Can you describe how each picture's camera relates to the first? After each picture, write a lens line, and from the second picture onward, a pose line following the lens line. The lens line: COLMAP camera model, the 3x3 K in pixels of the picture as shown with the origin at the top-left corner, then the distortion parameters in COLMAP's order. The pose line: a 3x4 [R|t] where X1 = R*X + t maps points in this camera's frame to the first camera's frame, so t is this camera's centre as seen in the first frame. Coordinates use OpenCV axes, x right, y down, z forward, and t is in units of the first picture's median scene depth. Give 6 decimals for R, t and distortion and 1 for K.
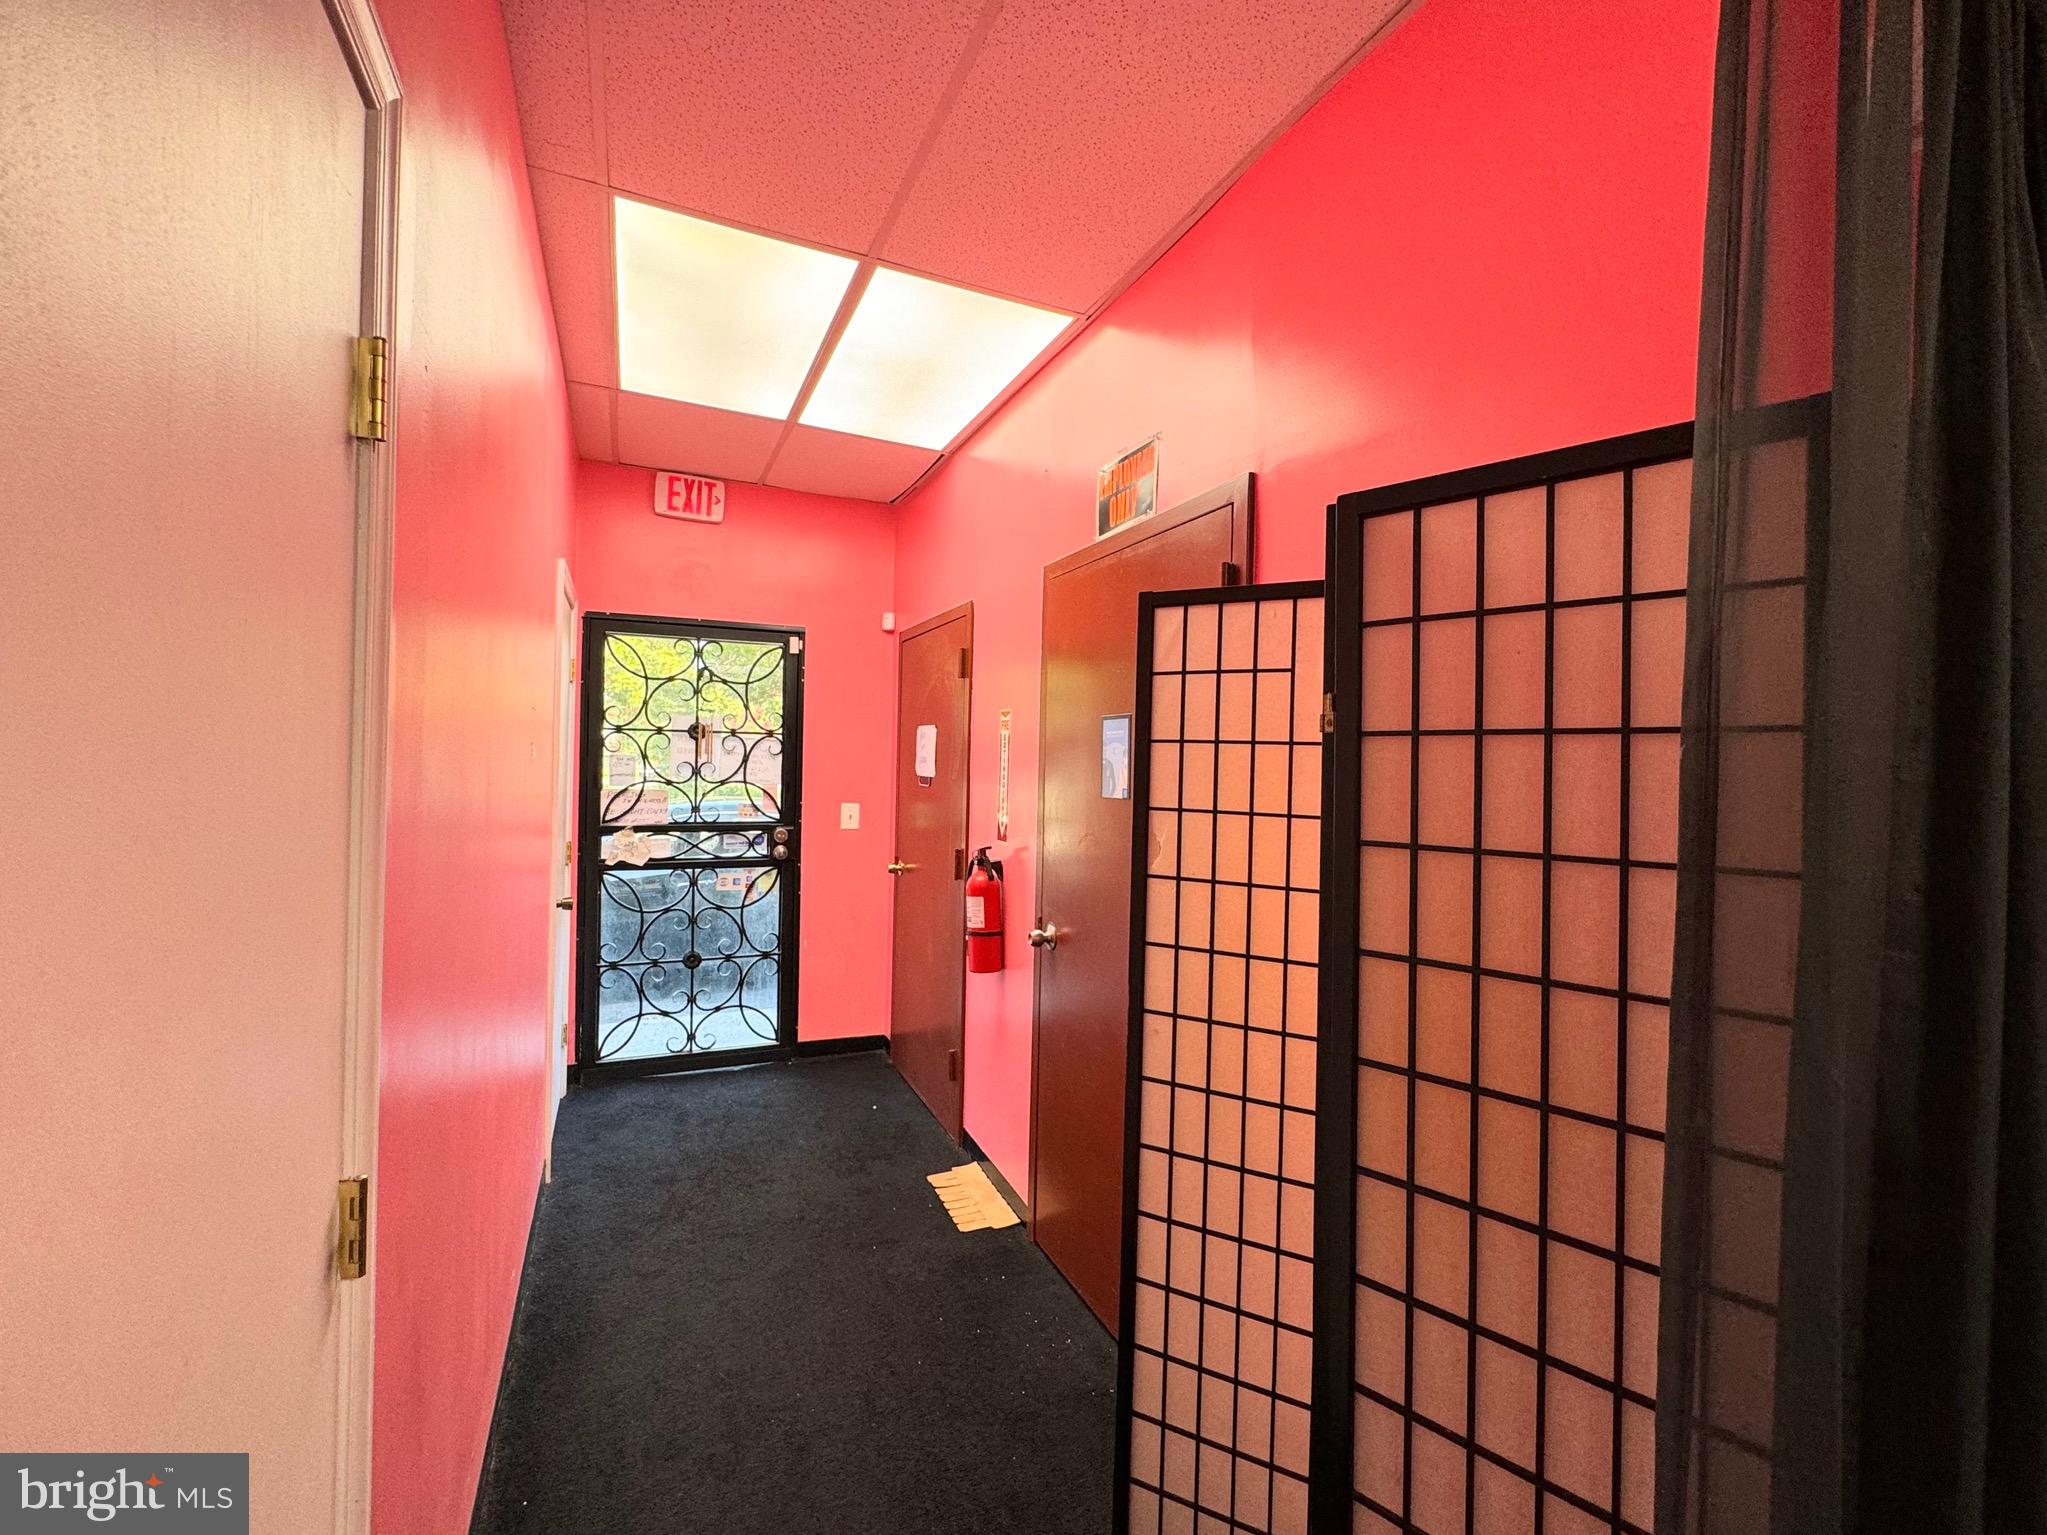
lens RADIAL K [[817.0, 0, 1022.9], [0, 817.0, 765.1], [0, 0, 1]] dist [-0.002403, 0.000426]
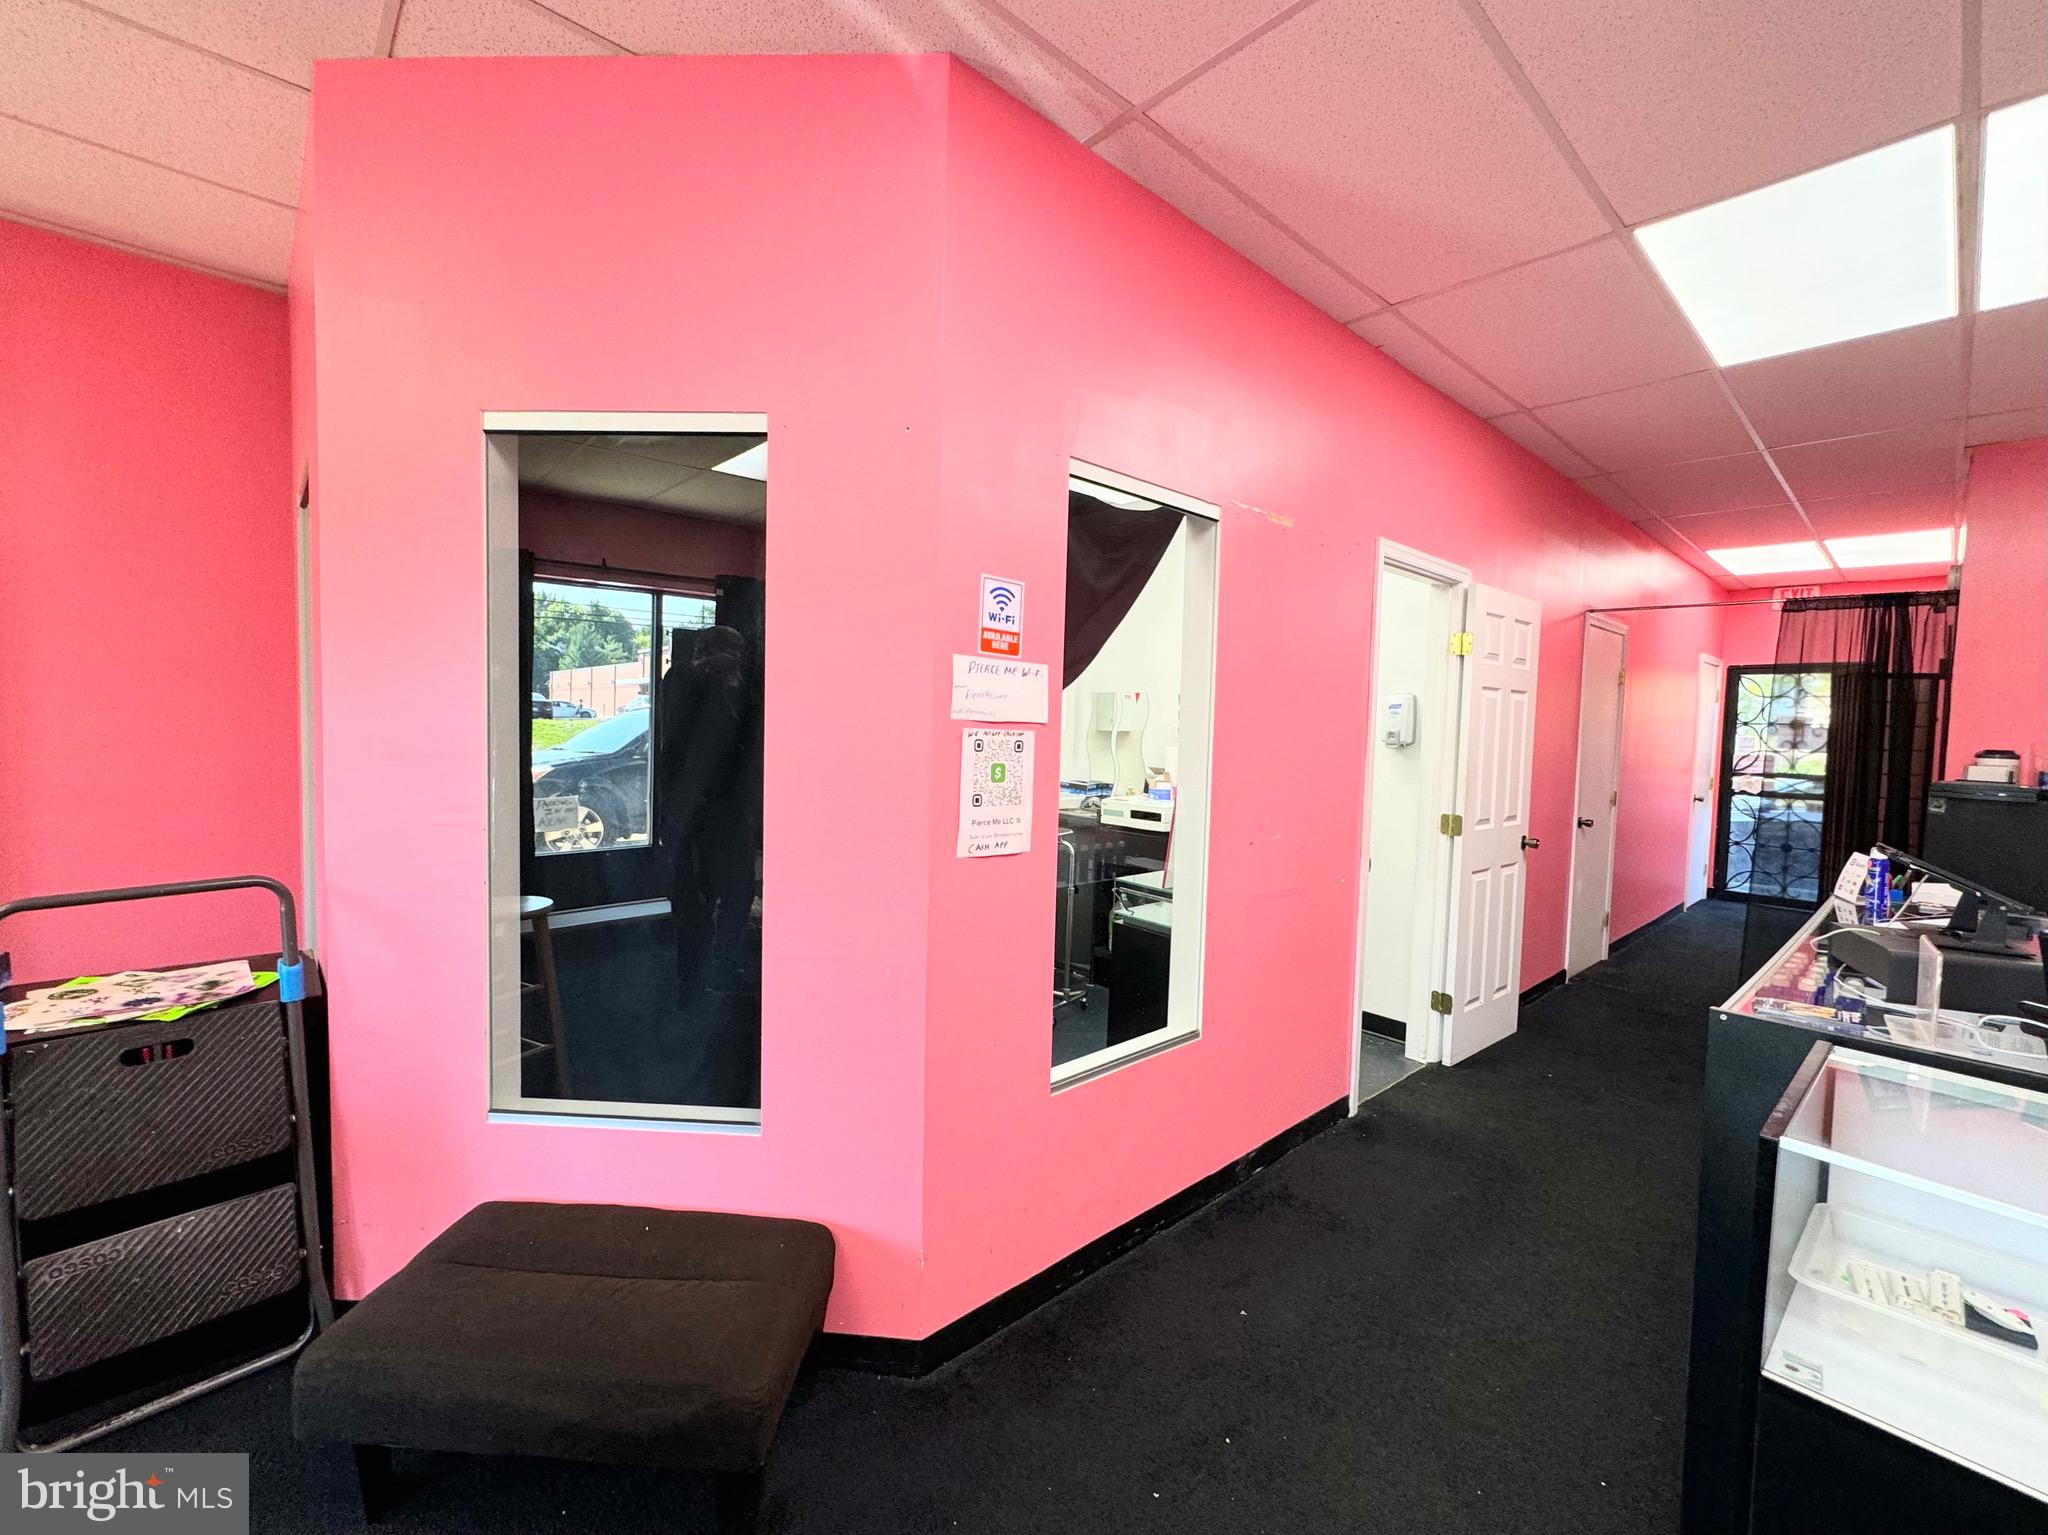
lens RADIAL K [[817.4, 0, 1023.4], [0, 817.4, 765.1], [0, 0, 1]] dist [-0.002403, 0.000426]
pose [[0.268892, 0.027528, -0.962777, 0.922494], [-0.022763, 0.999494, 0.022220, 0.050307], [0.962901, 0.015941, 0.269382, -1.190262]]
